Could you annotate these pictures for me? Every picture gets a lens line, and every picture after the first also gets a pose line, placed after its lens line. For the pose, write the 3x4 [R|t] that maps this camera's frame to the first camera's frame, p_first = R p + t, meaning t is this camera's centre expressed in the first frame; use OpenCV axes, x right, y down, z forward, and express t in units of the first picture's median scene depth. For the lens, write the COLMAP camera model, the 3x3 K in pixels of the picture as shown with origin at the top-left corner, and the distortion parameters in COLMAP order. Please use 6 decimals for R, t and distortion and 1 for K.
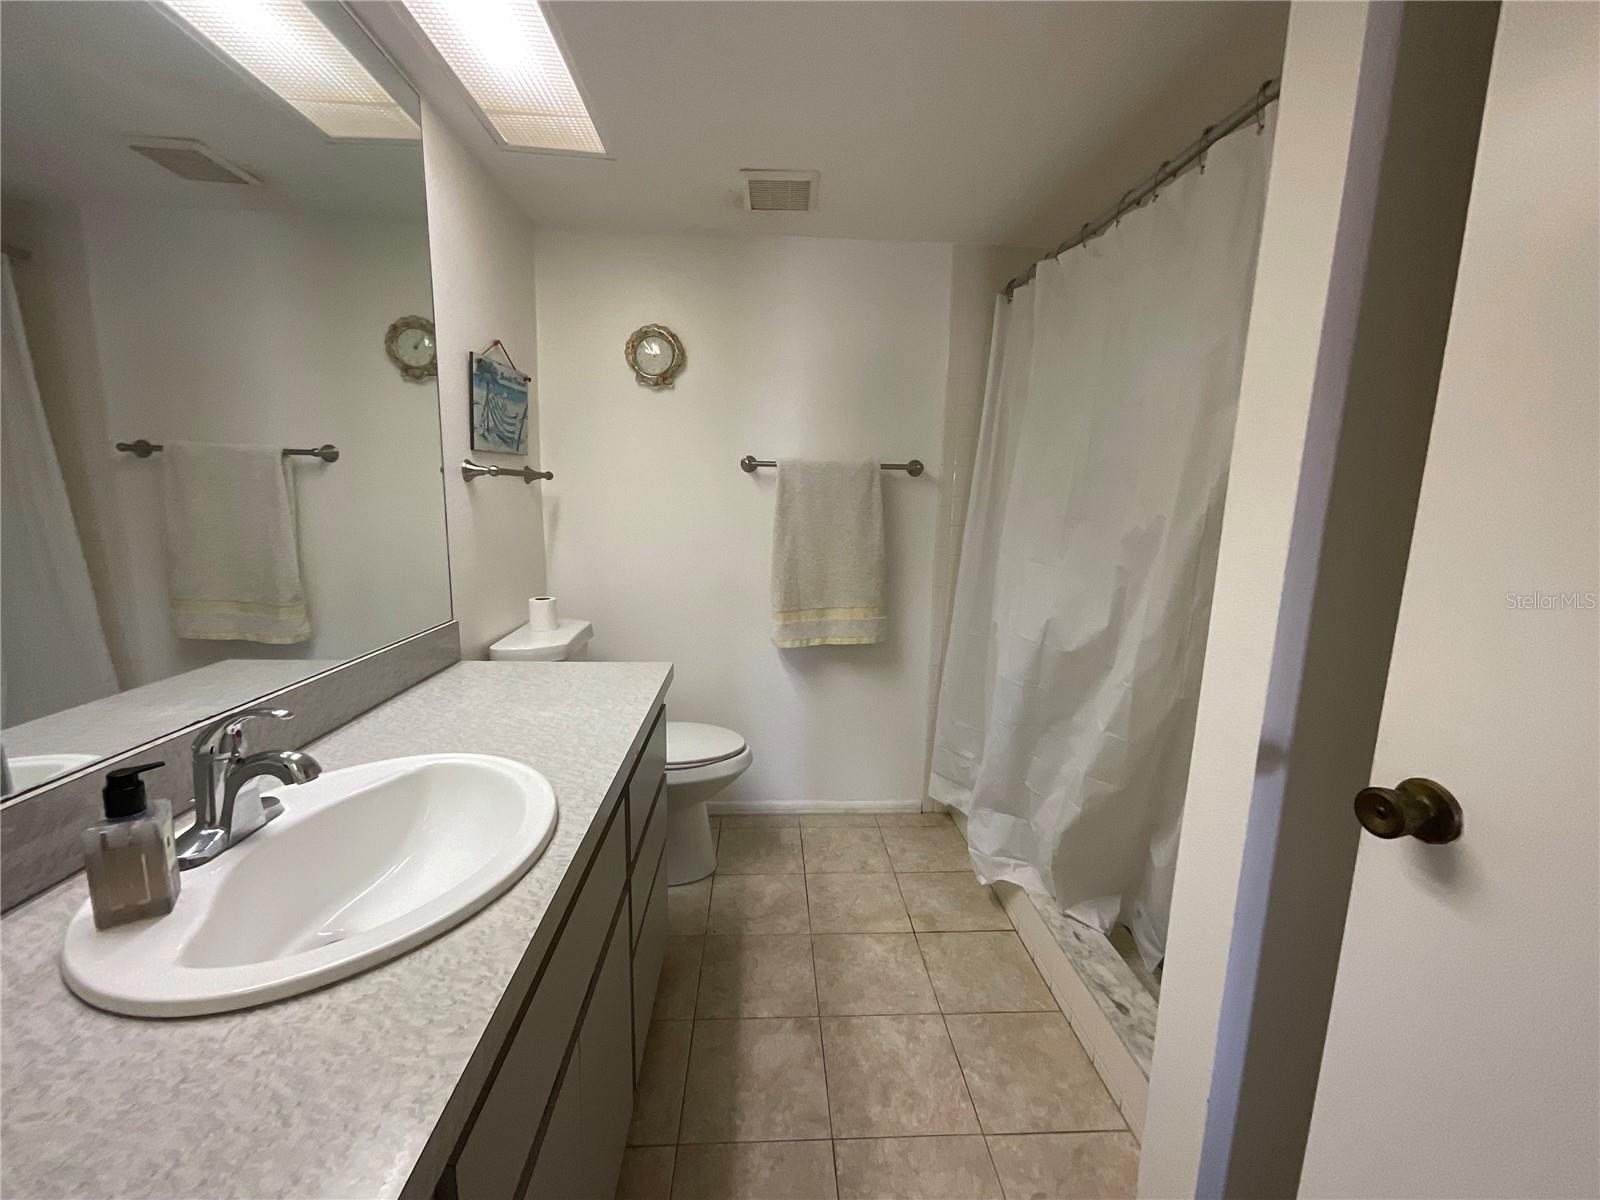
lens RADIAL K [[650.0, 0, 797.4], [0, 650.0, 601.2], [0, 0, 1]] dist [0.002226, 0.000307]
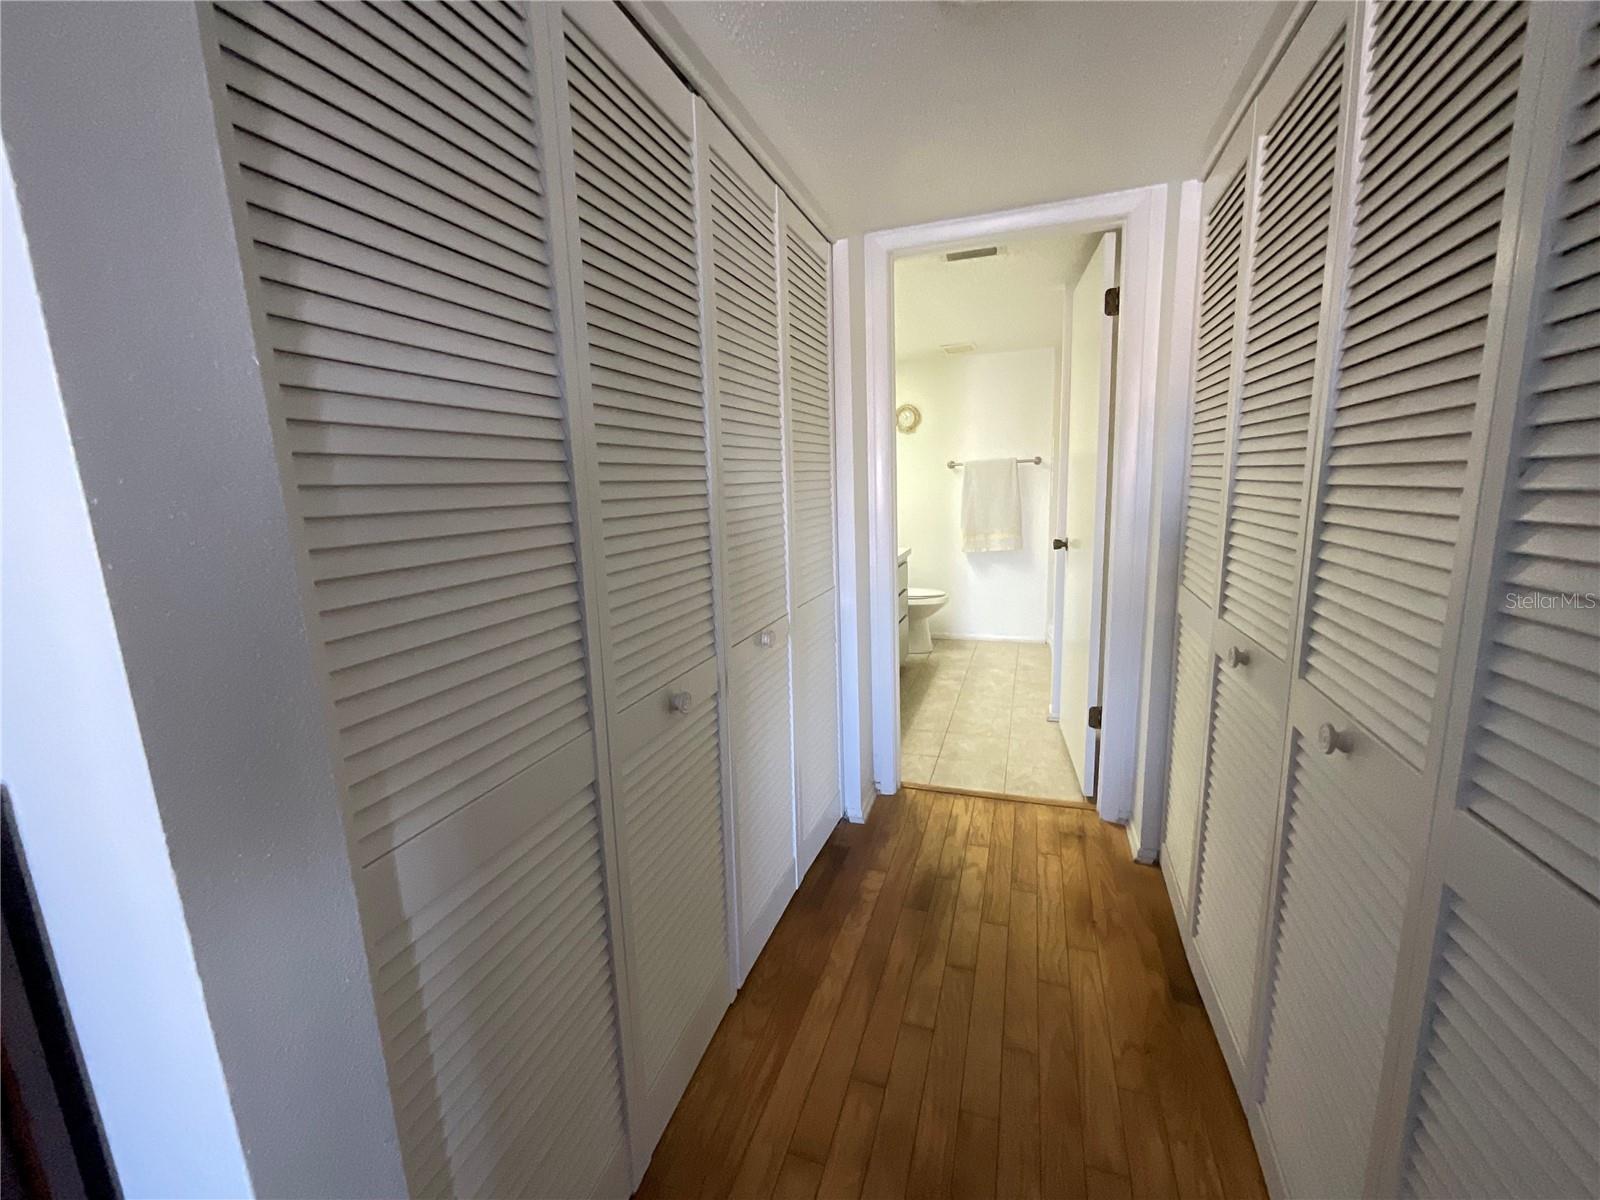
lens RADIAL K [[650.0, 0, 802.7], [0, 650.0, 594.4], [0, 0, 1]] dist [0.002226, 0.000307]
pose [[0.925084, 0.011612, -0.379586, 0.284034], [-0.003981, 0.999774, 0.020882, 0.165417], [0.379742, -0.017806, 0.924921, -1.128537]]
